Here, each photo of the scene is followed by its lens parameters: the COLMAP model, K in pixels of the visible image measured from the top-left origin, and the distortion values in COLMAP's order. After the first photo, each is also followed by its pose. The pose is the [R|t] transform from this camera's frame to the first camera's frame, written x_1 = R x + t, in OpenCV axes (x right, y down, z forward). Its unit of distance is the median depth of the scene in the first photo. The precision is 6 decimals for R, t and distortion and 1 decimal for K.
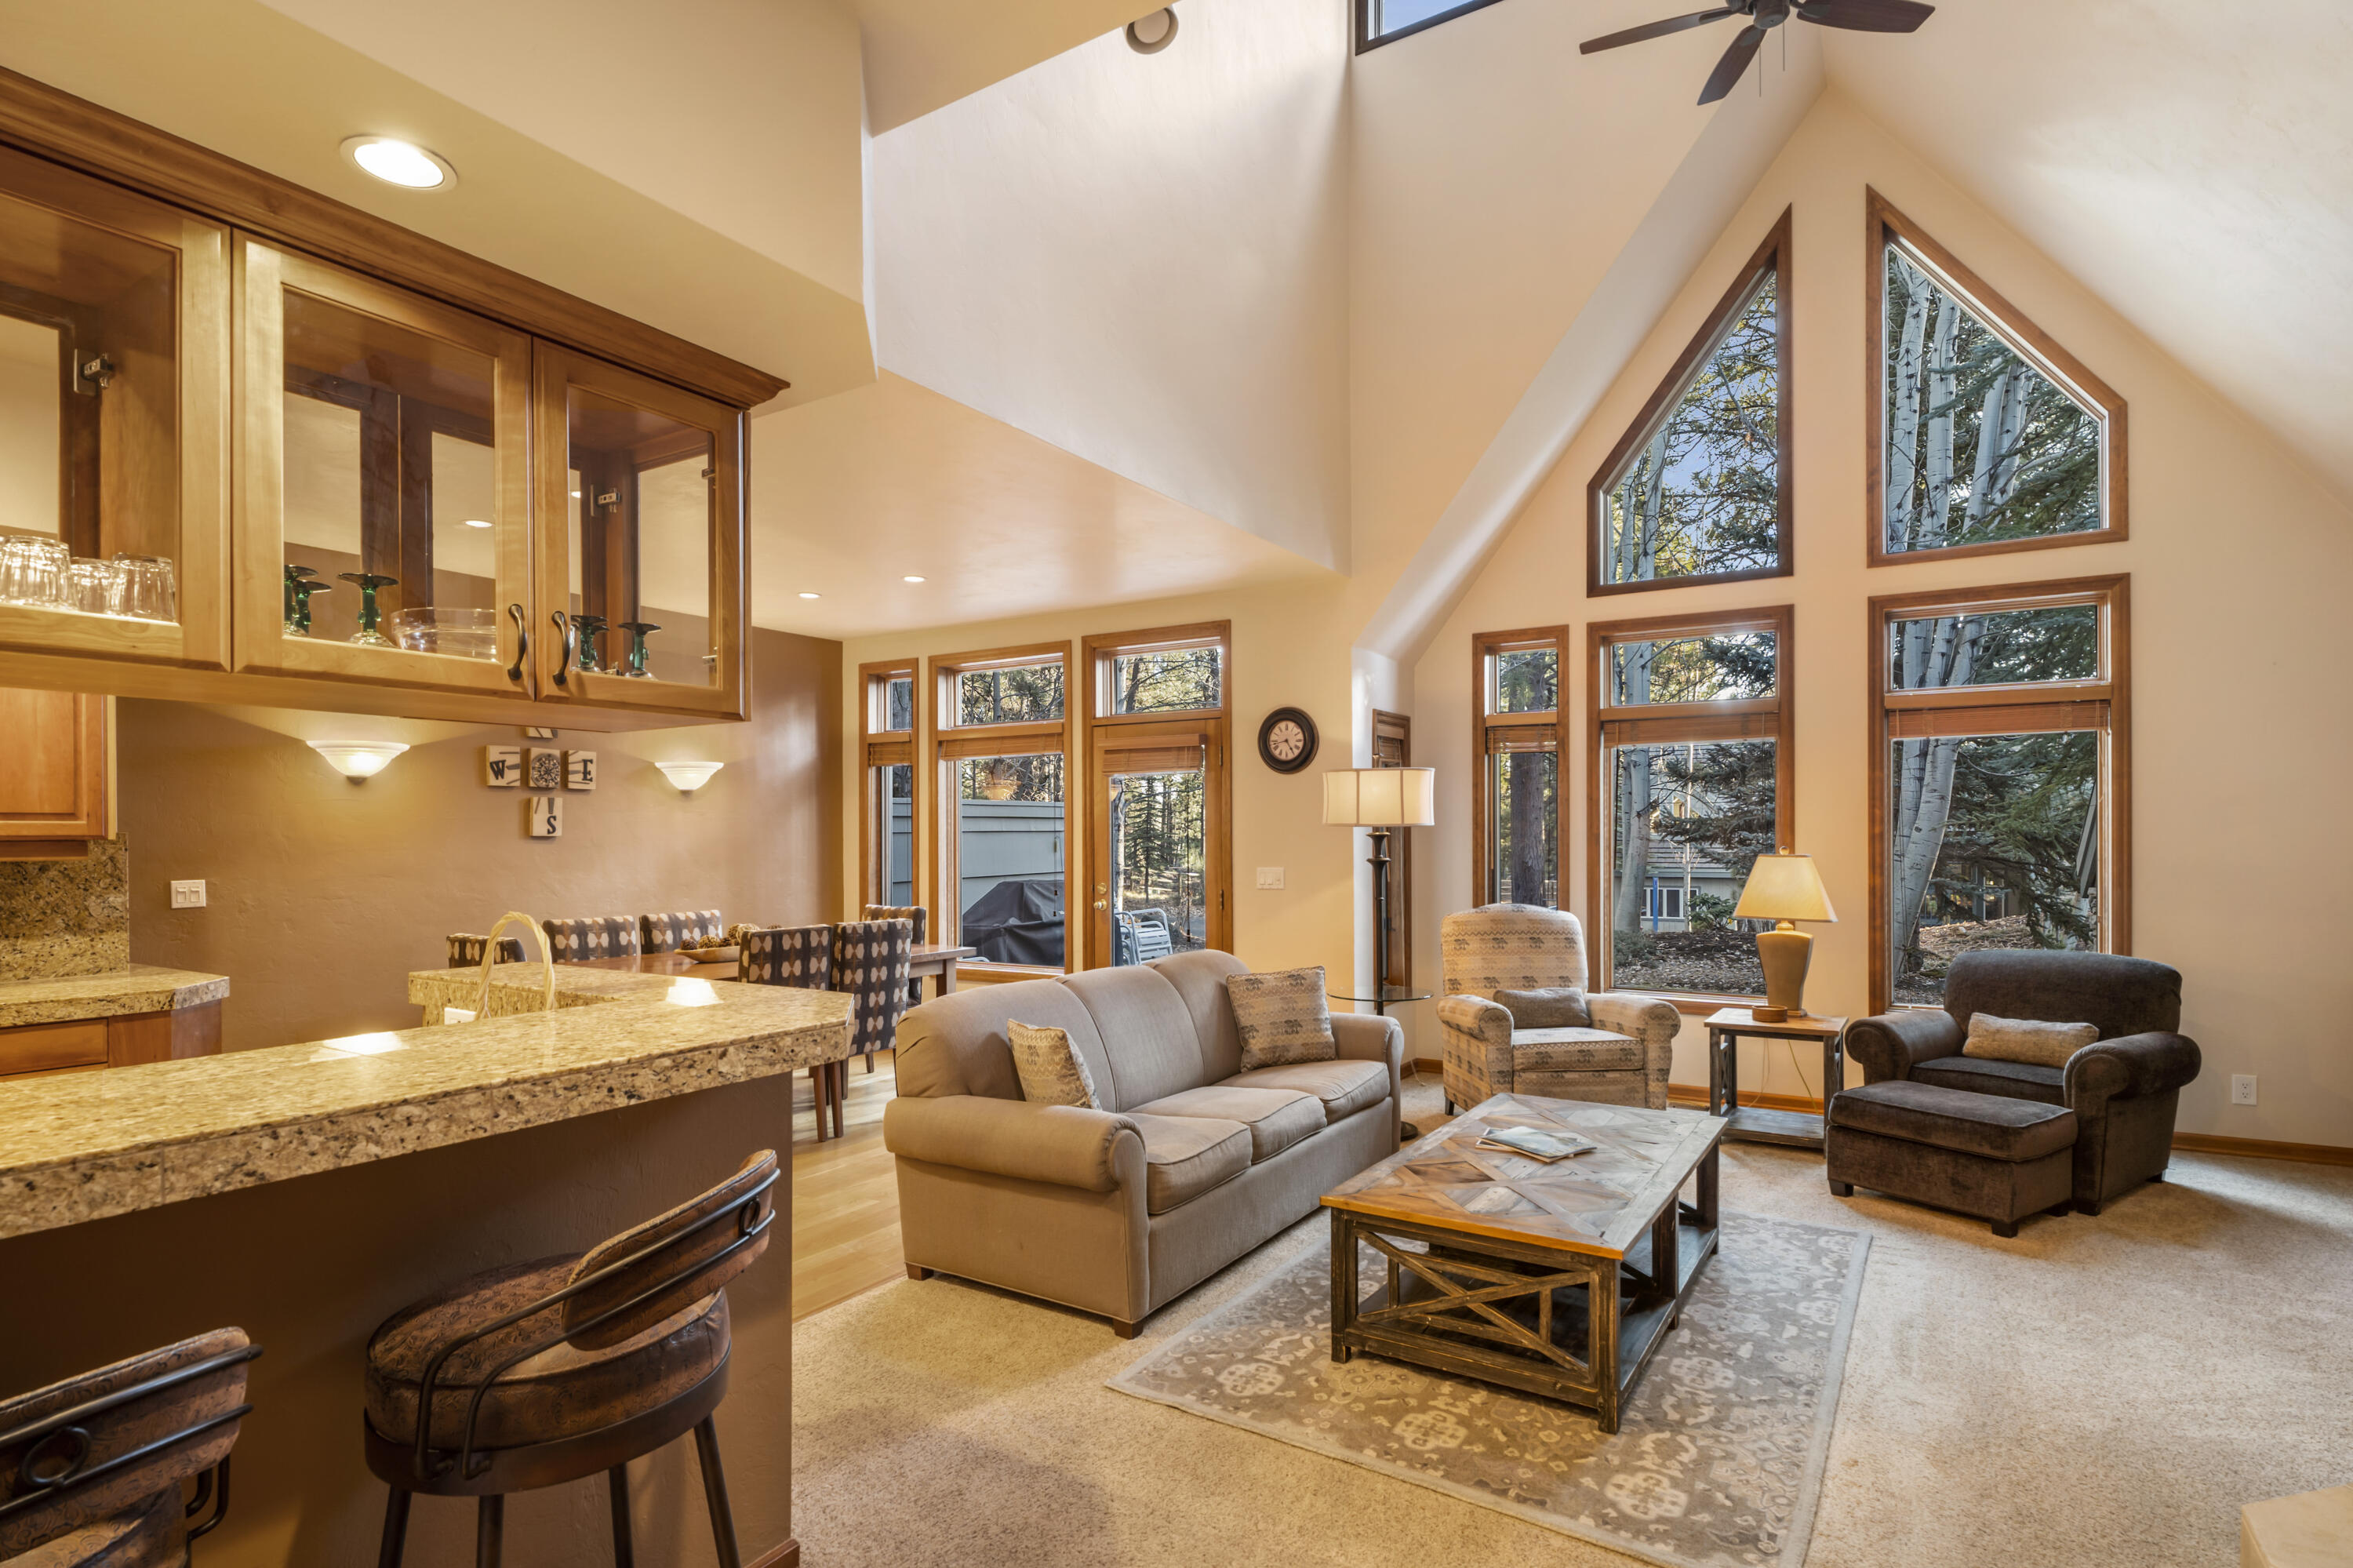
lens RADIAL K [[1179.8, 0, 1161.2], [0, 1179.8, 829.7], [0, 0, 1]] dist [-0.001379, 0.000288]
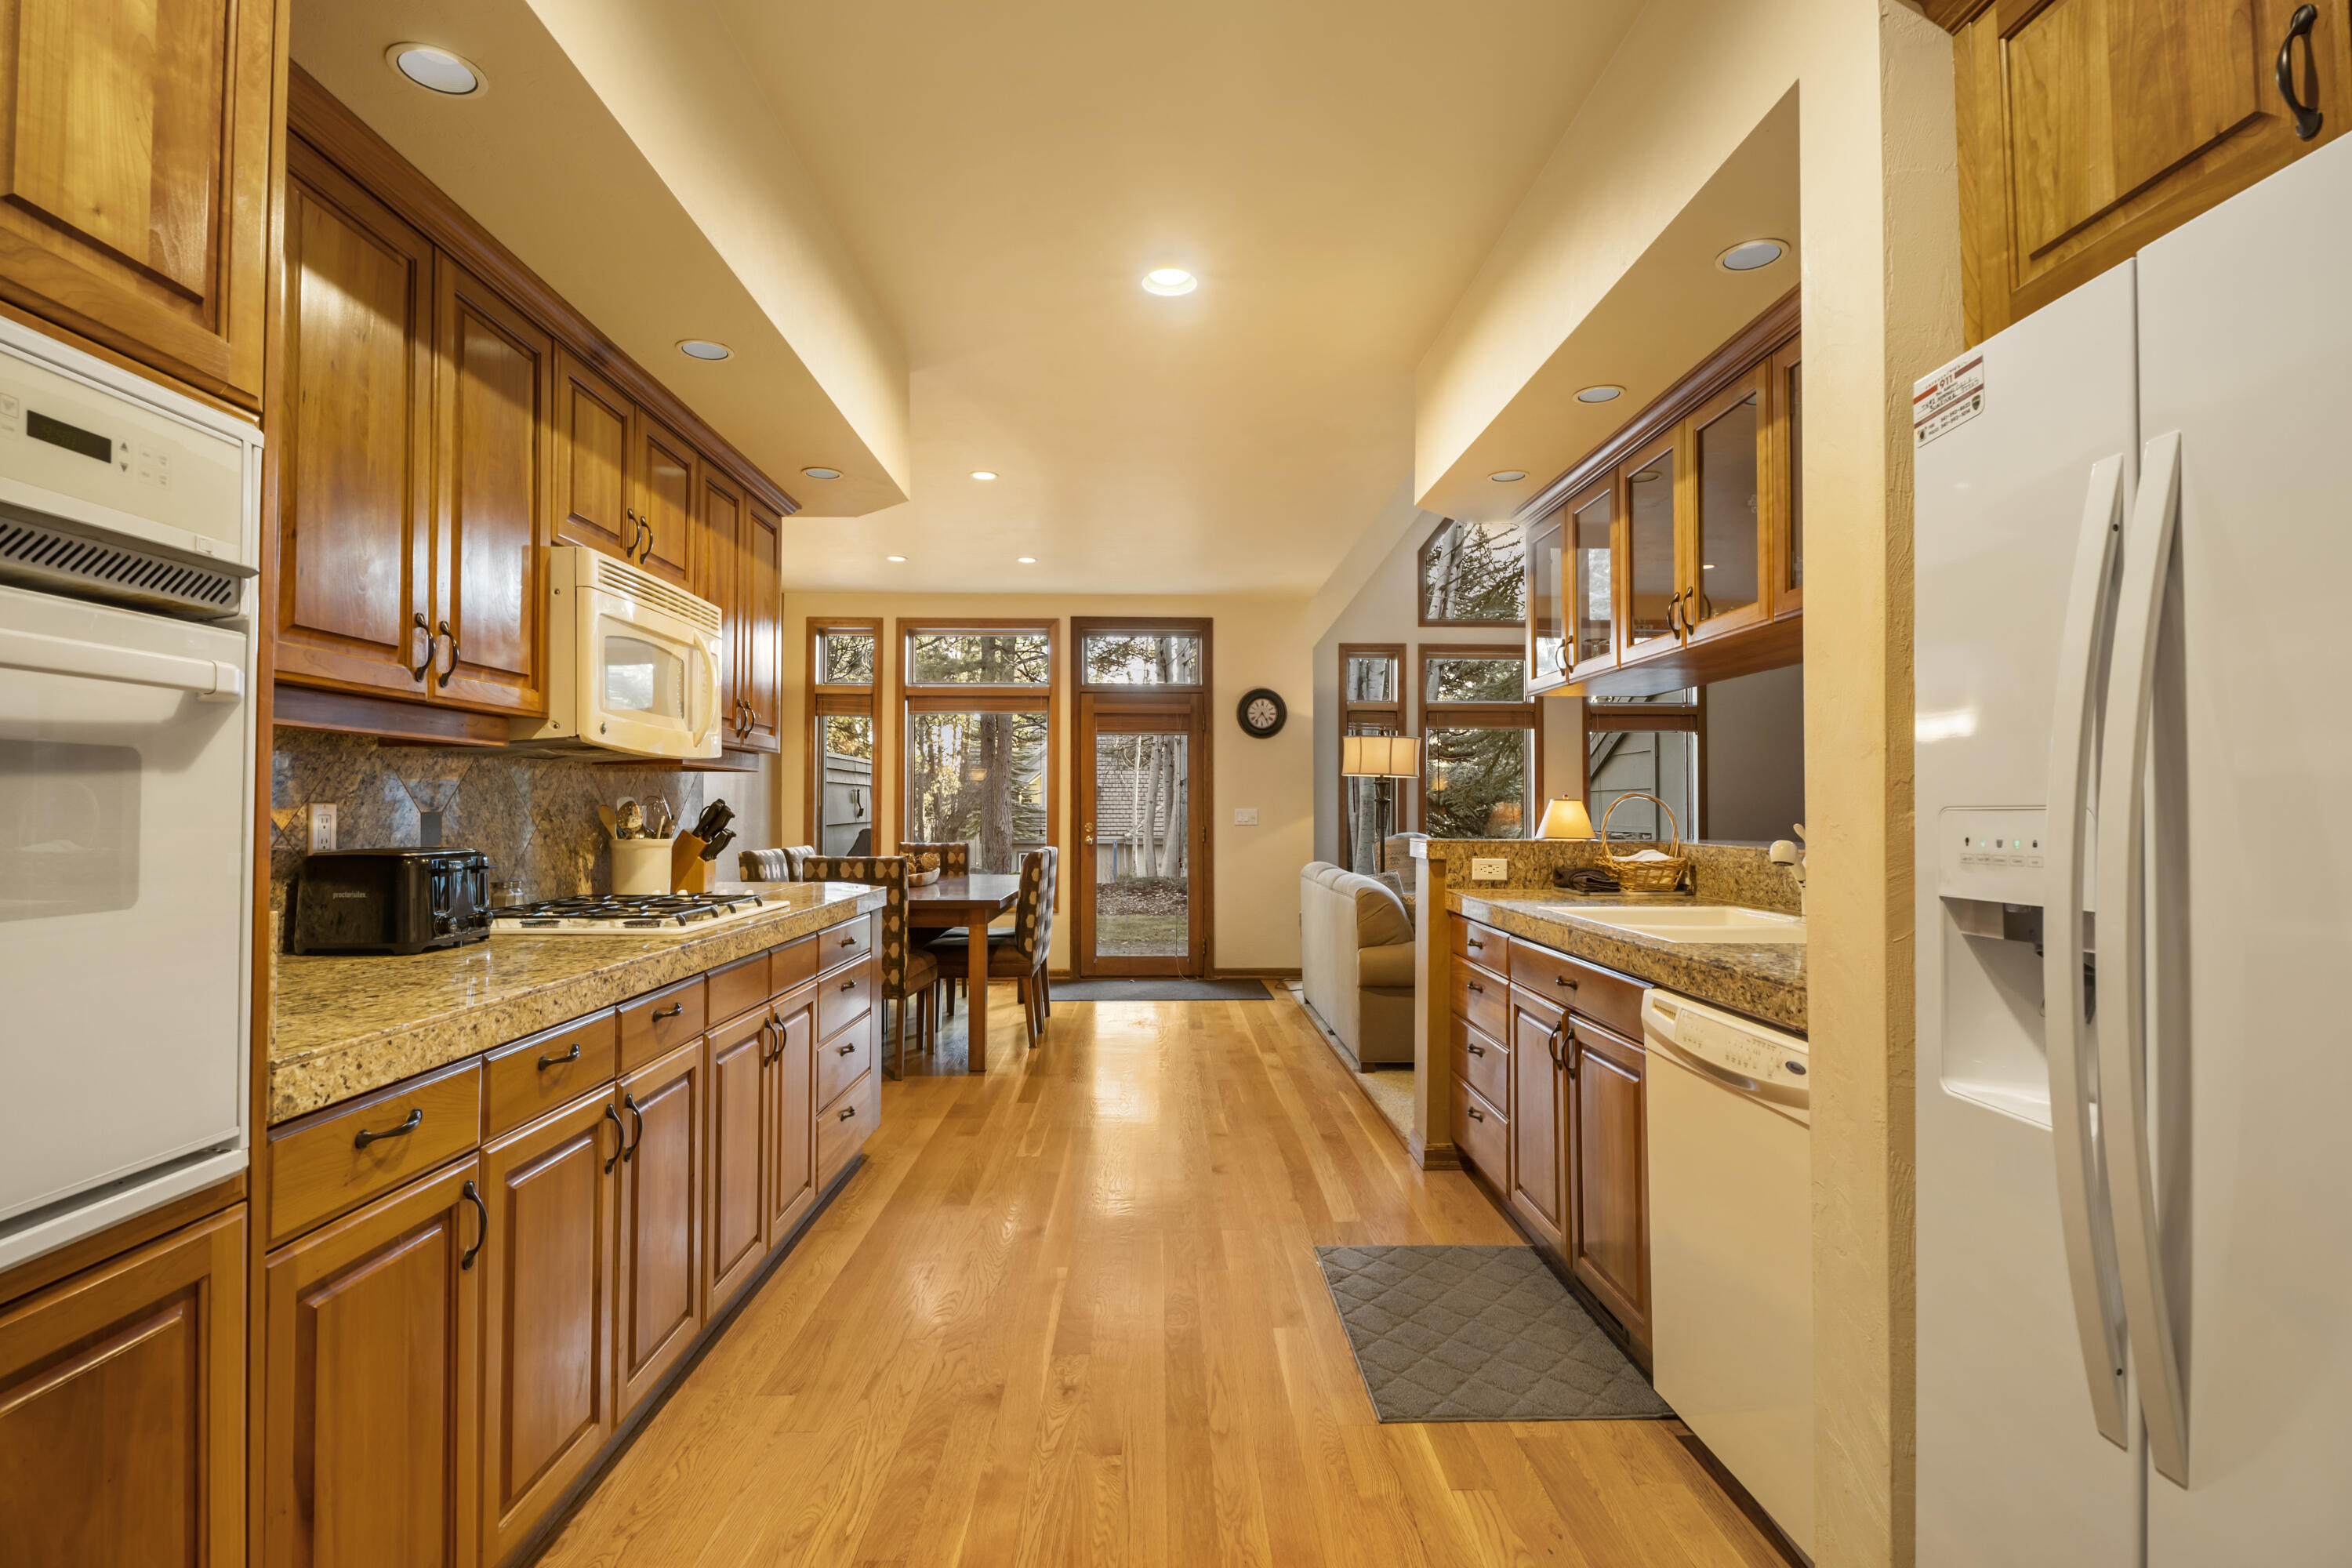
lens RADIAL K [[1179.2, 0, 1160.7], [0, 1179.2, 829.7], [0, 0, 1]] dist [-0.001379, 0.000288]
pose [[0.837091, -0.004145, 0.547048, -0.730798], [-0.006168, 0.999836, 0.017015, 0.035000], [-0.547029, -0.017617, 0.836928, -0.062502]]
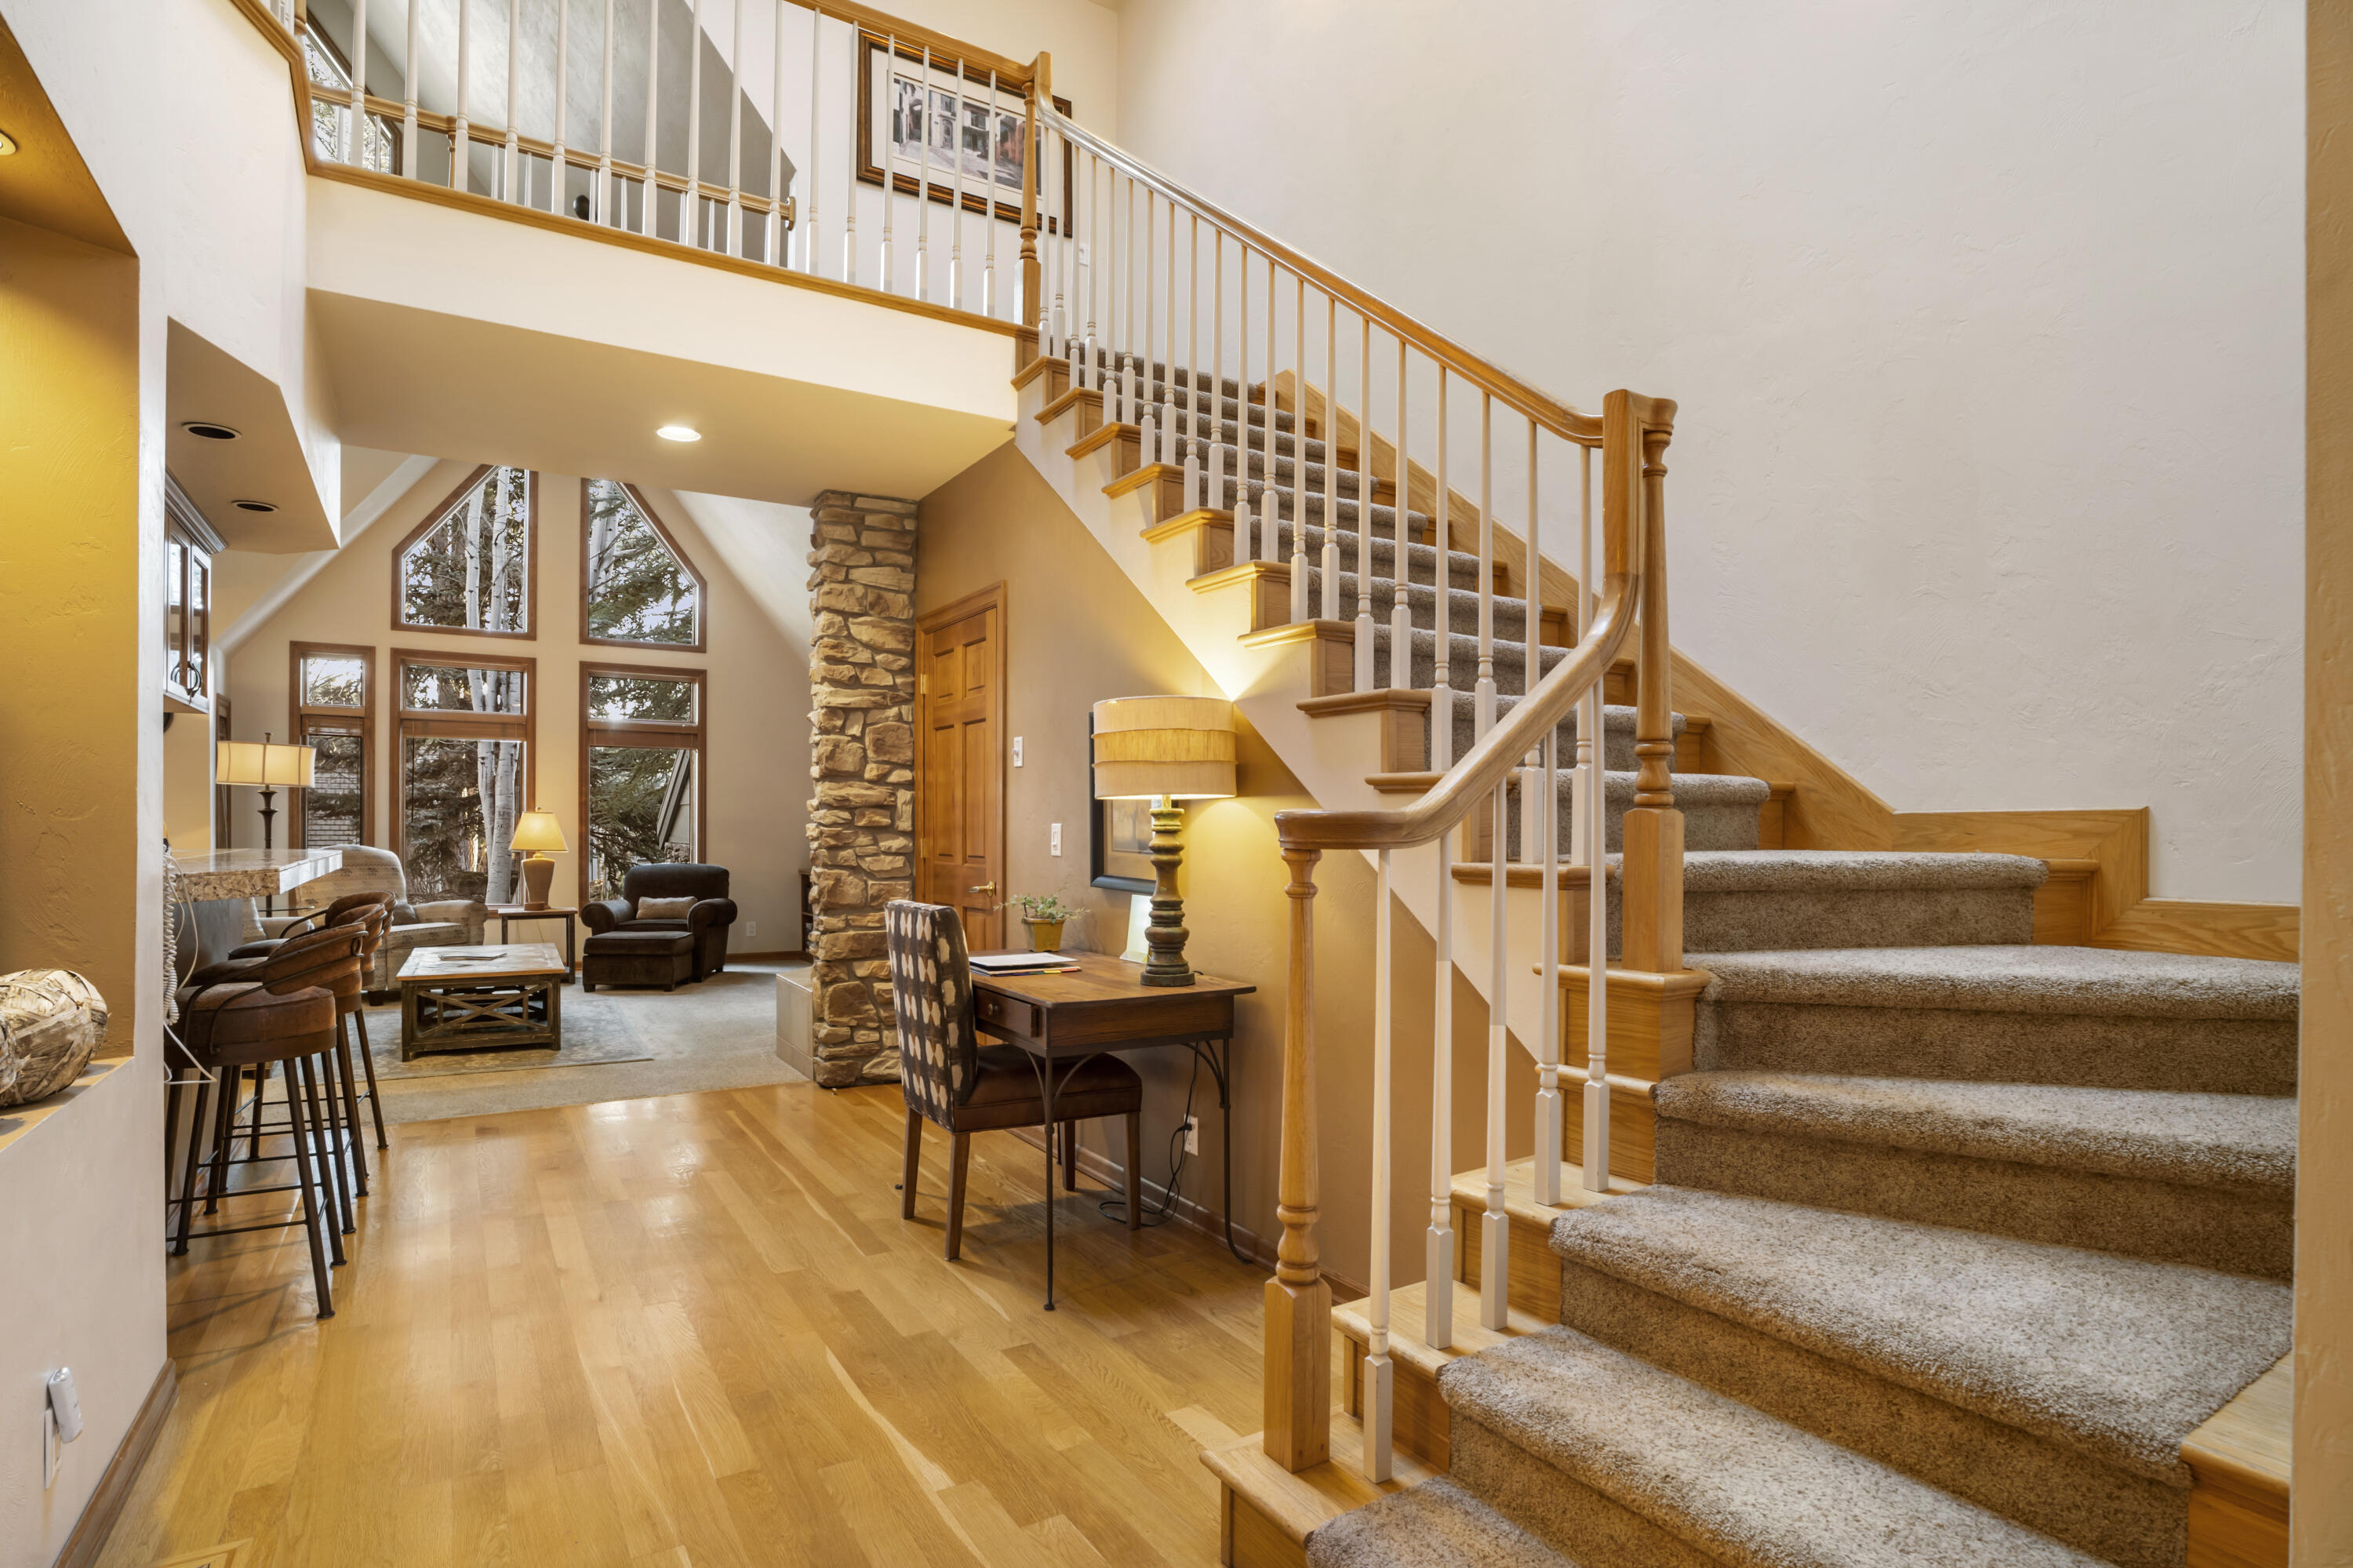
lens RADIAL K [[1179.8, 0, 1161.2], [0, 1179.8, 829.7], [0, 0, 1]] dist [-0.001379, 0.000288]
pose [[0.448597, -0.000064, 0.893734, -0.493659], [-0.009497, 0.999943, 0.004838, 0.026656], [-0.893684, -0.010658, 0.448571, -0.463270]]
